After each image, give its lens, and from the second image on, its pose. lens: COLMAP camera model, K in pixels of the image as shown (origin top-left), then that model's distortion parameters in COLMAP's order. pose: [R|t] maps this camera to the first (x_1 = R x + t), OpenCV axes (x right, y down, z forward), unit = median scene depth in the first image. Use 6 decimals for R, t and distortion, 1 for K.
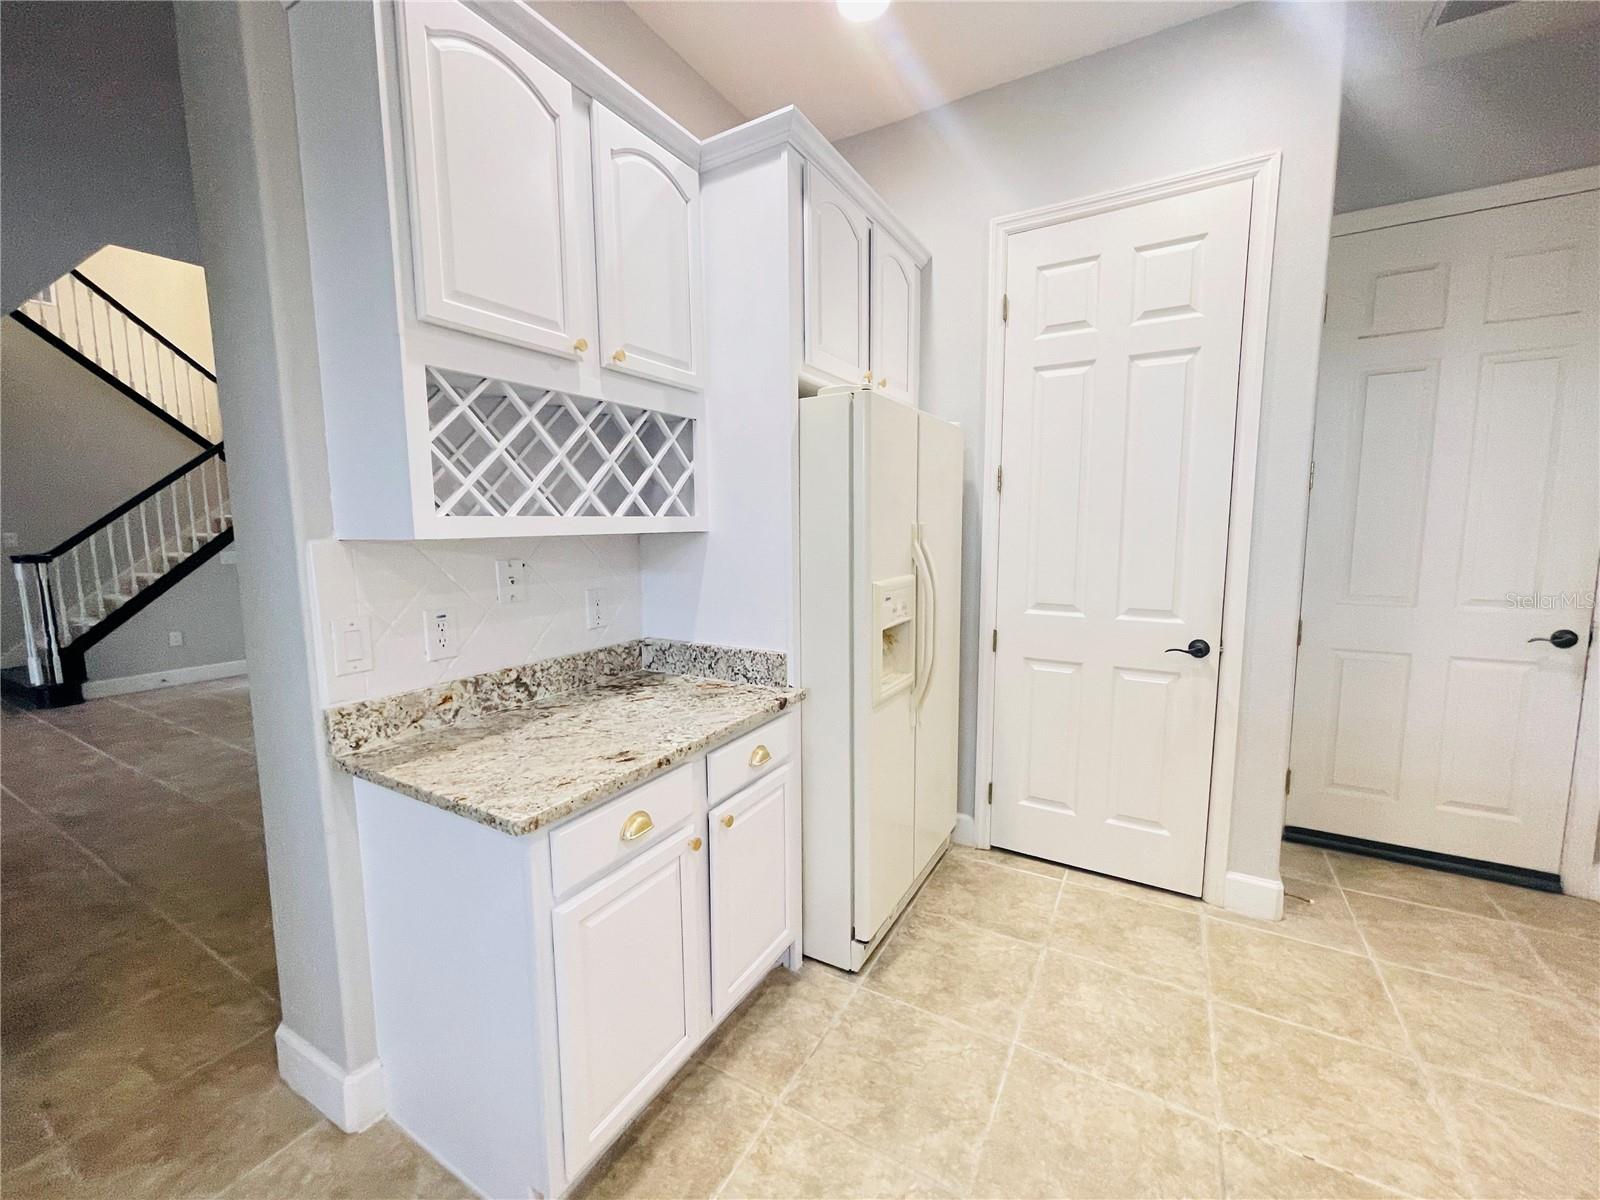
lens RADIAL K [[649.0, 0, 793.2], [0, 649.0, 594.7], [0, 0, 1]] dist [-0.002253, 0.000964]
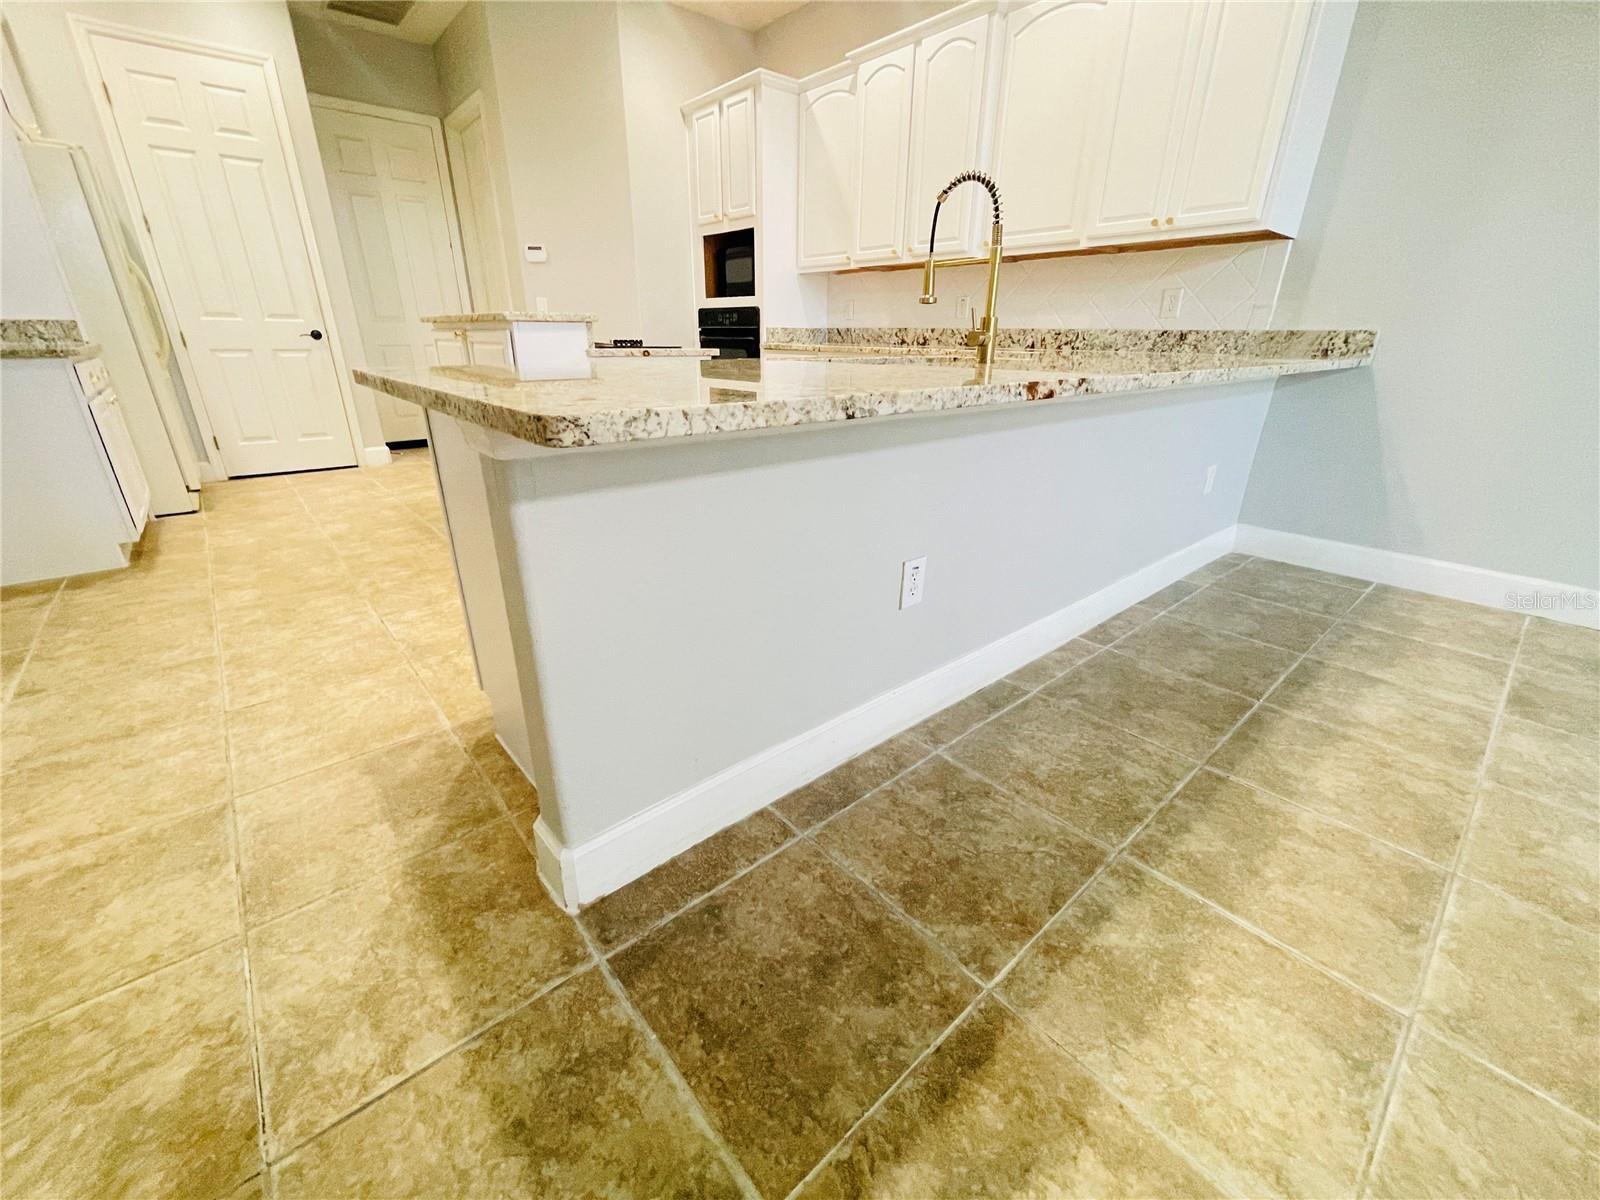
lens RADIAL K [[649.0, 0, 795.6], [0, 649.0, 597.1], [0, 0, 1]] dist [-0.002253, 0.000964]
pose [[0.320350, -0.345927, 0.881879, -1.111185], [0.091012, 0.937873, 0.334830, 0.363899], [-0.942917, -0.027001, 0.331931, -1.270378]]
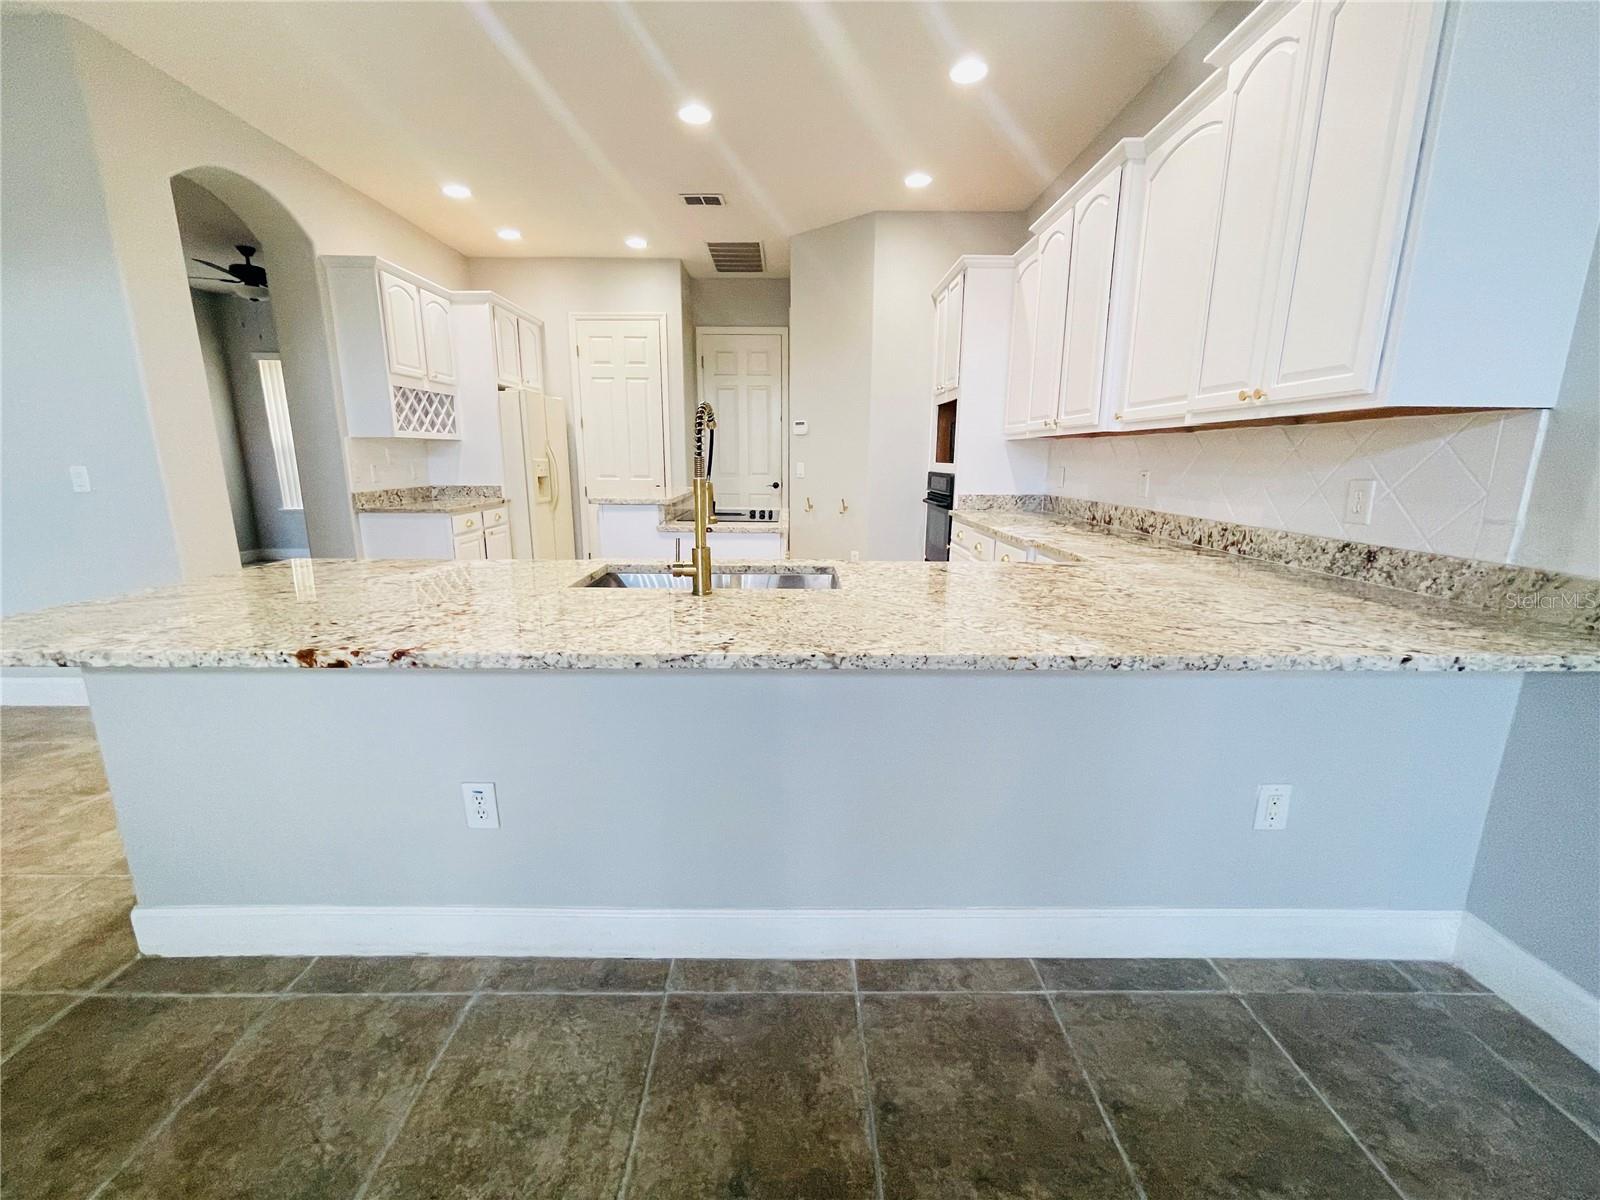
lens RADIAL K [[649.0, 0, 793.9], [0, 649.0, 598.5], [0, 0, 1]] dist [-0.002253, 0.000964]
pose [[0.856956, -0.096522, 0.506271, -0.386042], [0.042653, 0.992219, 0.116971, 0.295933], [-0.513622, -0.078645, 0.854404, -2.020700]]
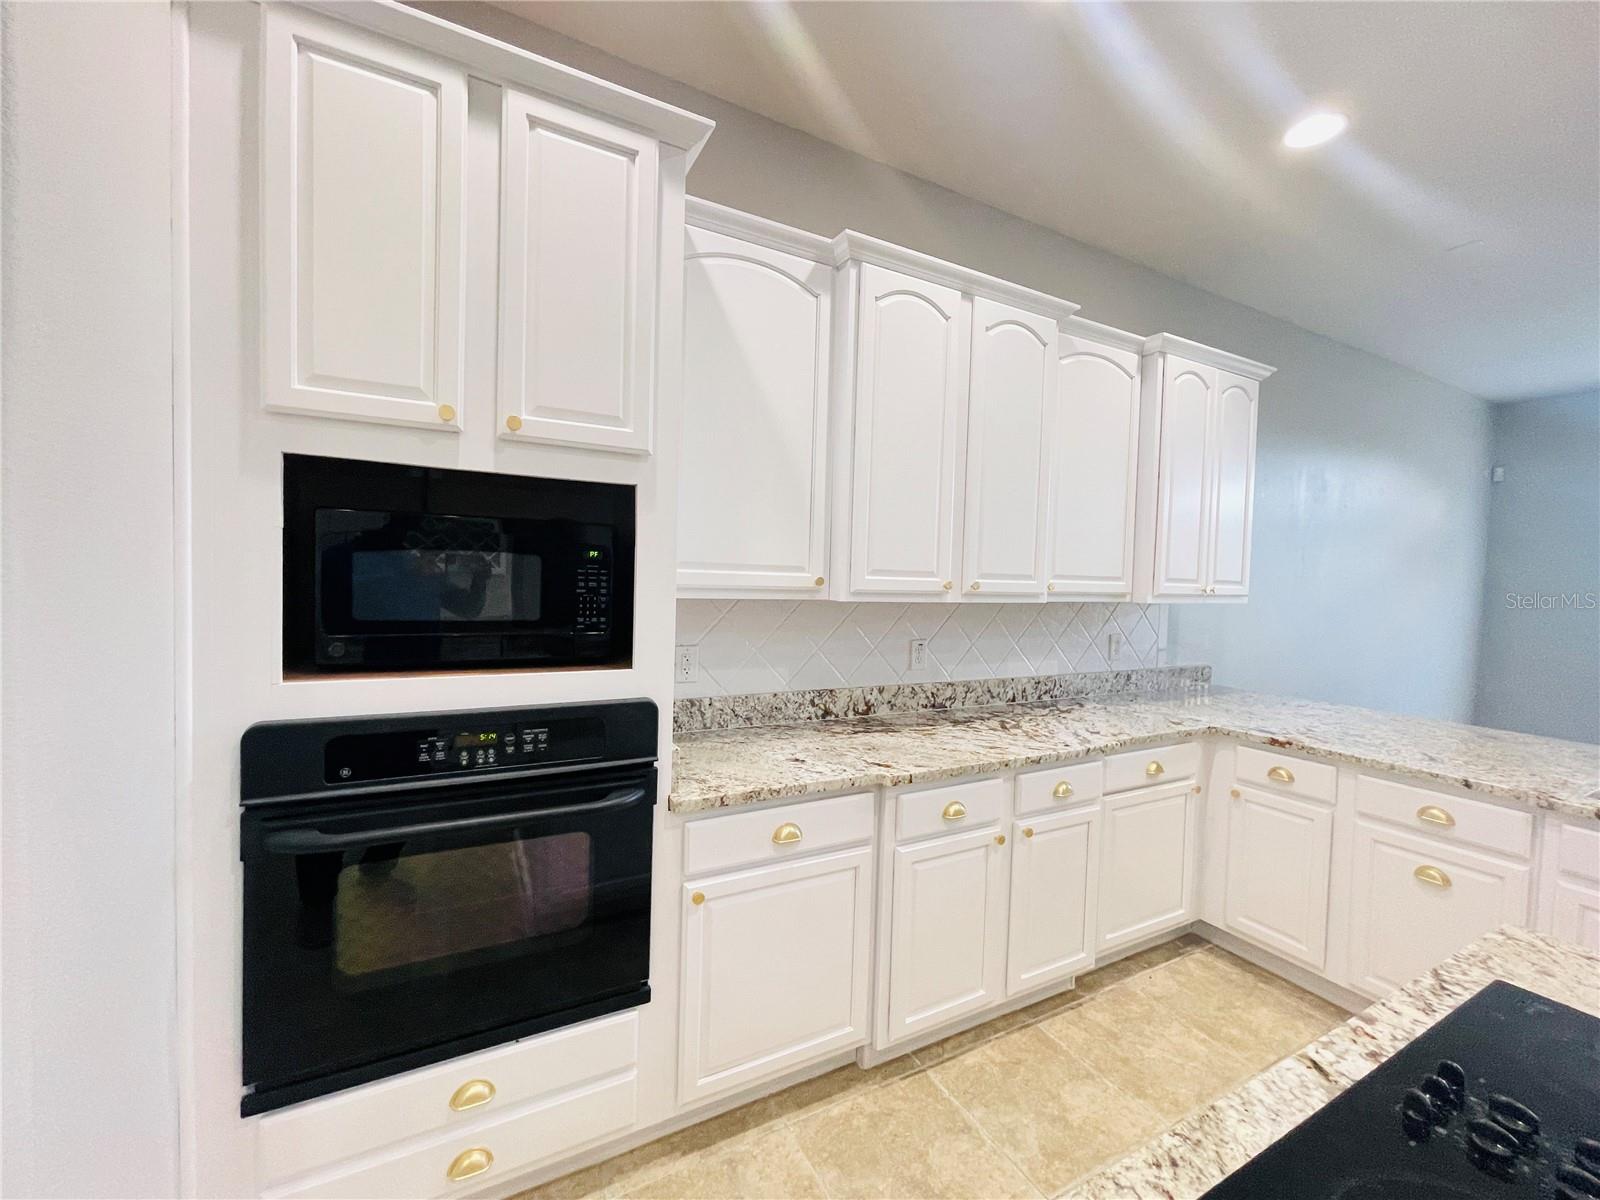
lens RADIAL K [[649.0, 0, 790.8], [0, 649.0, 595.2], [0, 0, 1]] dist [-0.002253, 0.000964]
pose [[-0.853722, -0.034264, 0.519601, 0.738001], [0.034233, 0.991981, 0.121661, -0.061728], [-0.519603, 0.121652, -0.845703, 0.225254]]
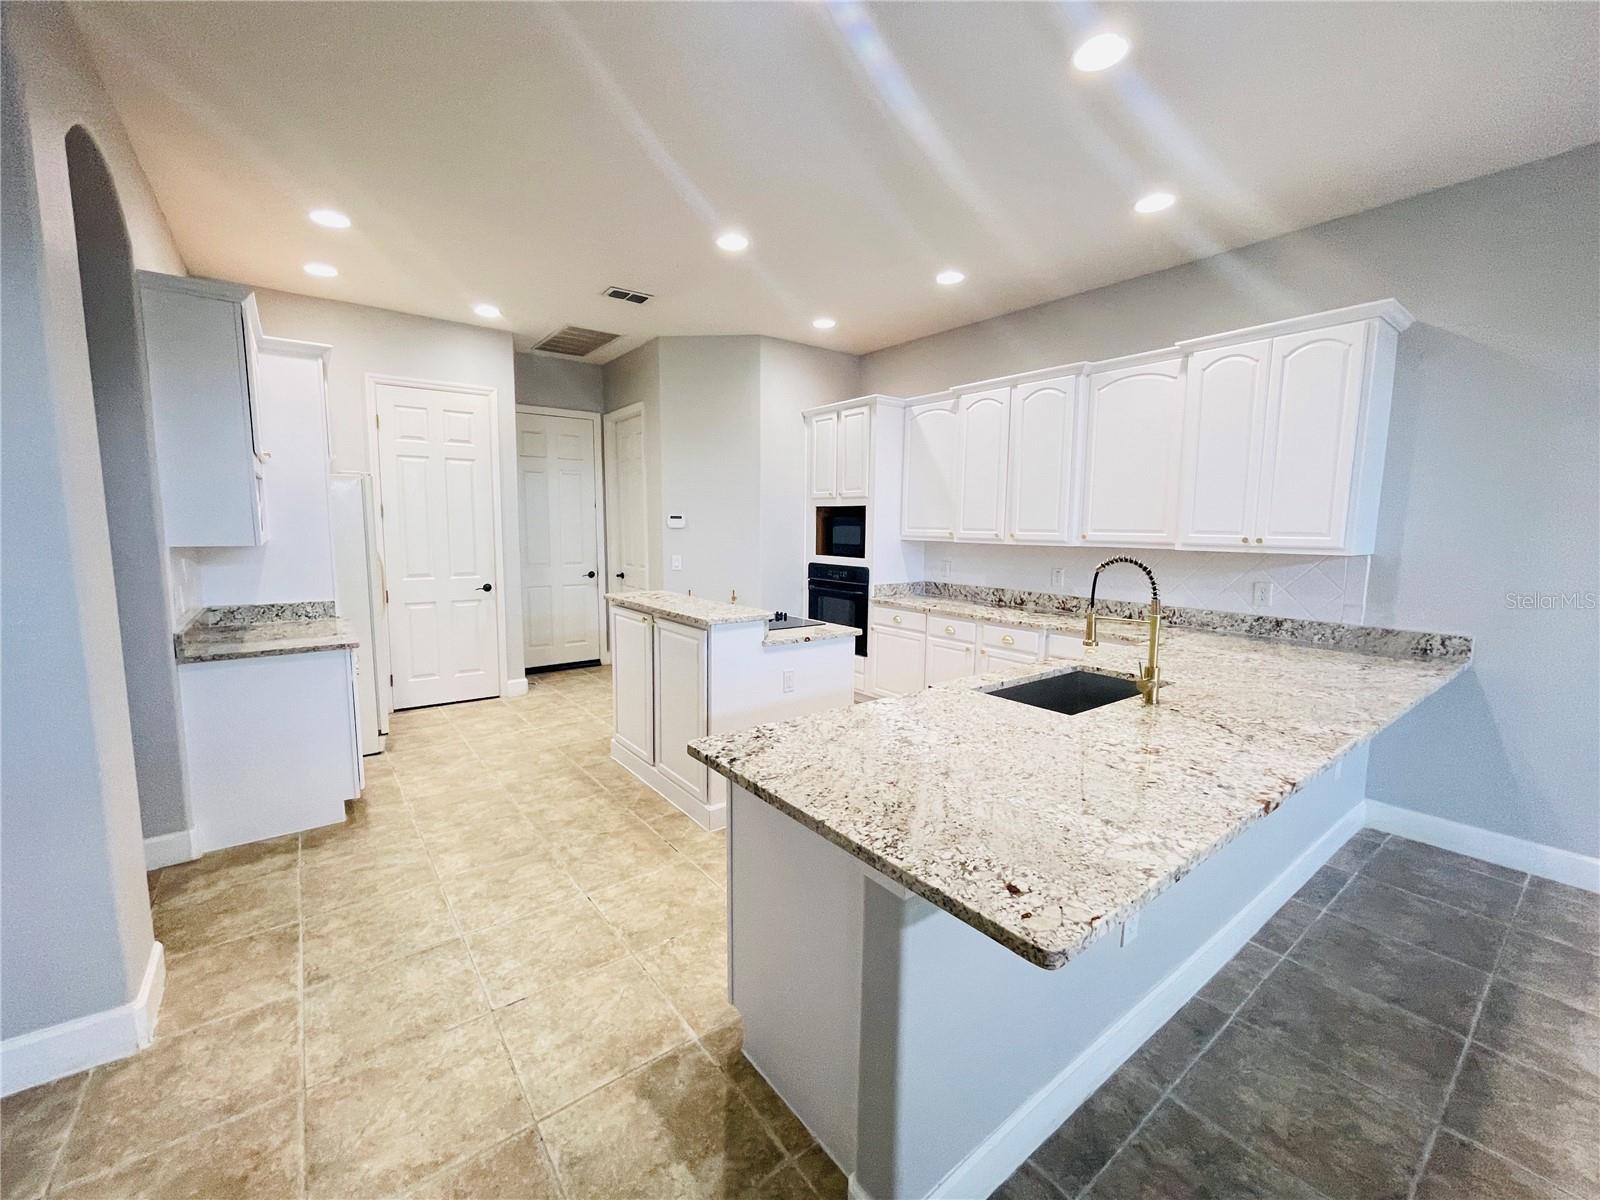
lens RADIAL K [[649.0, 0, 794.9], [0, 649.0, 599.1], [0, 0, 1]] dist [-0.002253, 0.000964]
pose [[0.376177, -0.094769, 0.921688, -1.319073], [0.087049, 0.993970, 0.066673, 0.076694], [-0.922449, 0.055151, 0.382159, -1.075026]]
